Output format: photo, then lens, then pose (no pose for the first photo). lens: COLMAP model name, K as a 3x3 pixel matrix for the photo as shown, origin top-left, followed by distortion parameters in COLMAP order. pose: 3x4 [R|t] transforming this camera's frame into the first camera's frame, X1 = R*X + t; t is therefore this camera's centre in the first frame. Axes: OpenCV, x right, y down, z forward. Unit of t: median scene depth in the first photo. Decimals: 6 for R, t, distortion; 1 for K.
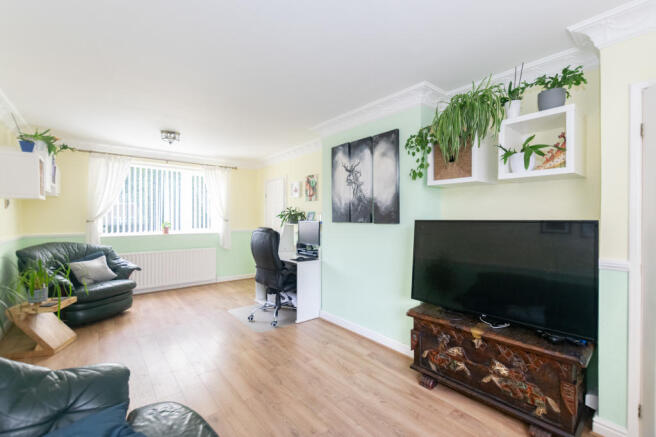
lens RADIAL K [[294.0, 0, 328.9], [0, 294.0, 216.1], [0, 0, 1]] dist [-0.000931, -0.000190]
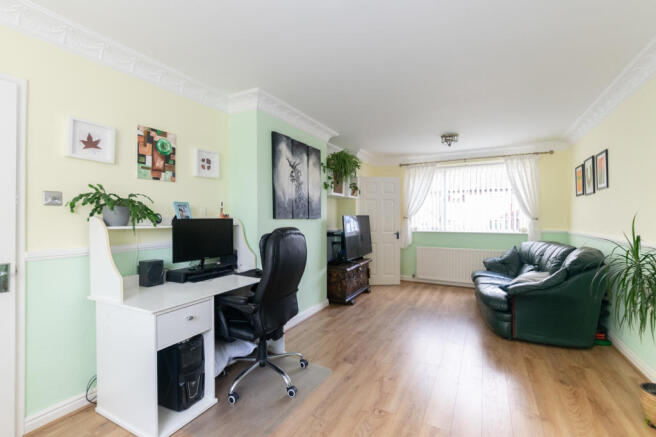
lens RADIAL K [[294.0, 0, 328.9], [0, 294.0, 216.1], [0, 0, 1]] dist [-0.000931, -0.000190]
pose [[-0.405522, 0.001573, 0.914084, -0.907847], [-0.002593, 0.999993, -0.002871, 0.016305], [-0.914082, -0.003535, -0.405515, 1.309318]]
